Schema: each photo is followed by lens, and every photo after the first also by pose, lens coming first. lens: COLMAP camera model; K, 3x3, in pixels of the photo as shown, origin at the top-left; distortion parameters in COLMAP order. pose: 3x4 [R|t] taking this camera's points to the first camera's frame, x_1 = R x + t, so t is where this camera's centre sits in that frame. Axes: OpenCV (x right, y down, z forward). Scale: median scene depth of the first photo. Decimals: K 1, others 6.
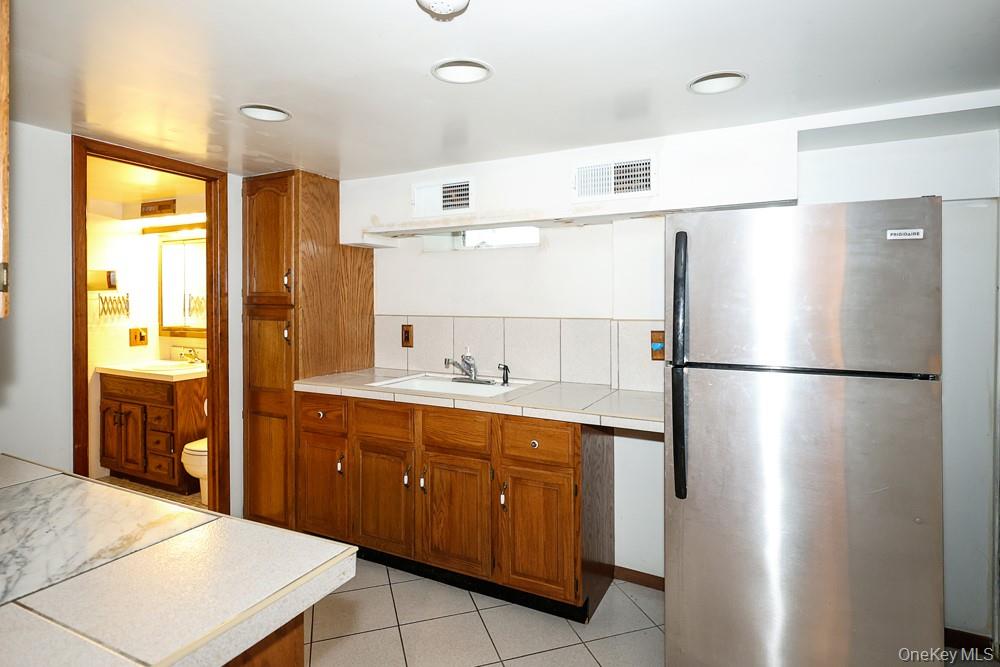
lens RADIAL K [[541.0, 0, 507.4], [0, 541.0, 303.3], [0, 0, 1]] dist [-0.014799, 0.000901]
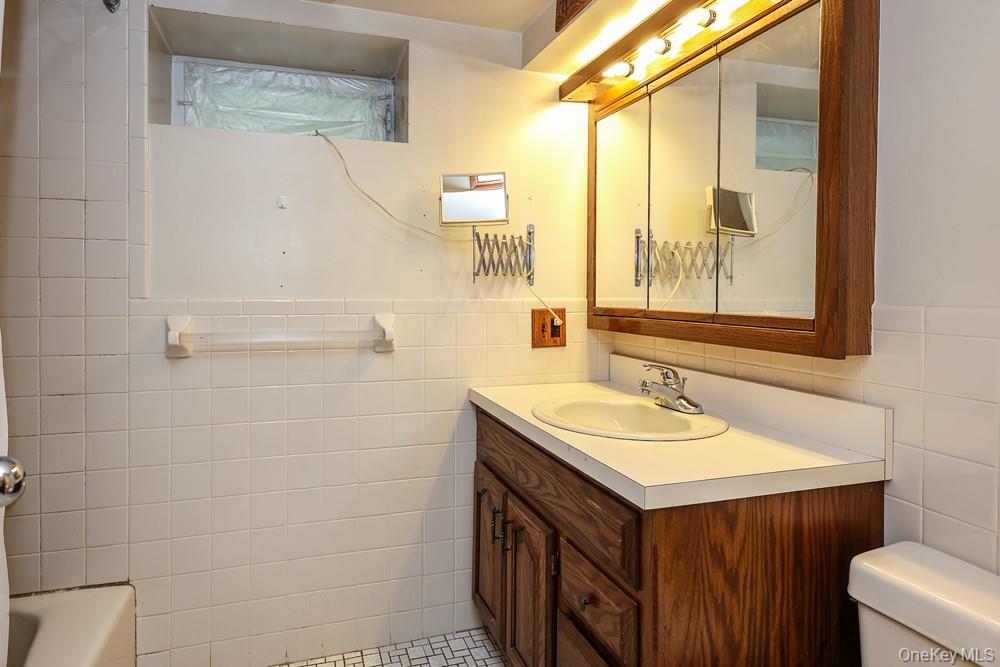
lens RADIAL K [[516.6, 0, 502.5], [0, 516.6, 299.1], [0, 0, 1]] dist [-0.002035, -0.000390]
pose [[0.755365, 0.013472, -0.655165, -0.441105], [-0.013989, 0.999892, 0.004431, 0.037481], [0.655155, 0.005818, 0.755472, 0.660375]]
